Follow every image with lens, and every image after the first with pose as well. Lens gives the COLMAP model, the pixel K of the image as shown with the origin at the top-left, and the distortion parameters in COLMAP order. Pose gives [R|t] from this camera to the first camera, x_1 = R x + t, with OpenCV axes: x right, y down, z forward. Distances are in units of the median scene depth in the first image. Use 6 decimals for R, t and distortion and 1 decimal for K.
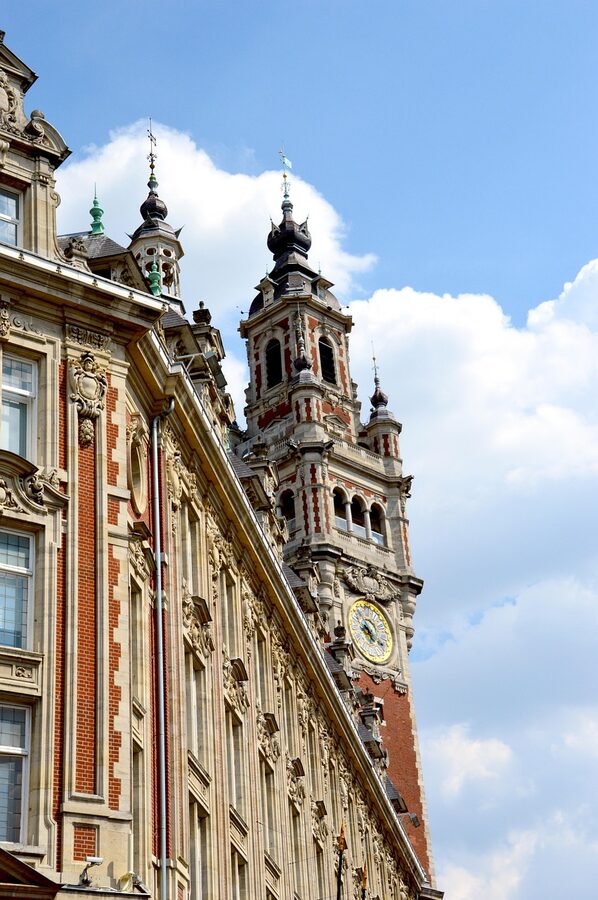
lens RADIAL K [[1681.6, 0, 299.9], [0, 1681.6, 467.8], [0, 0, 1]] dist [0.324479, 0.046324]
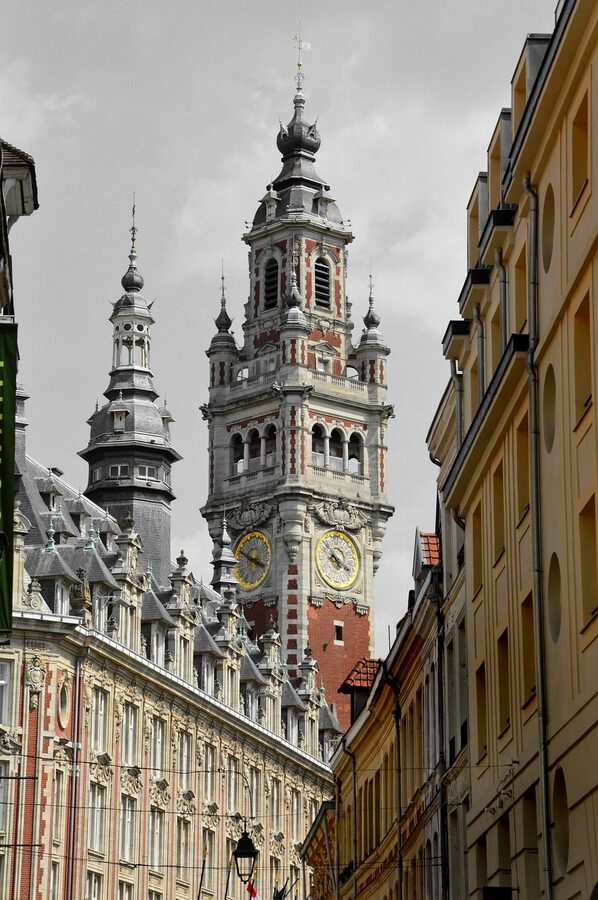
lens RADIAL K [[2801.8, 0, 298.3], [0, 2801.8, 468.1], [0, 0, 1]] dist [0.777432, -0.138658]
pose [[0.995316, 0.053266, -0.080681, 0.158063], [-0.031770, 0.968392, 0.247400, -0.409185], [0.091309, -0.243678, 0.965548, -0.762575]]
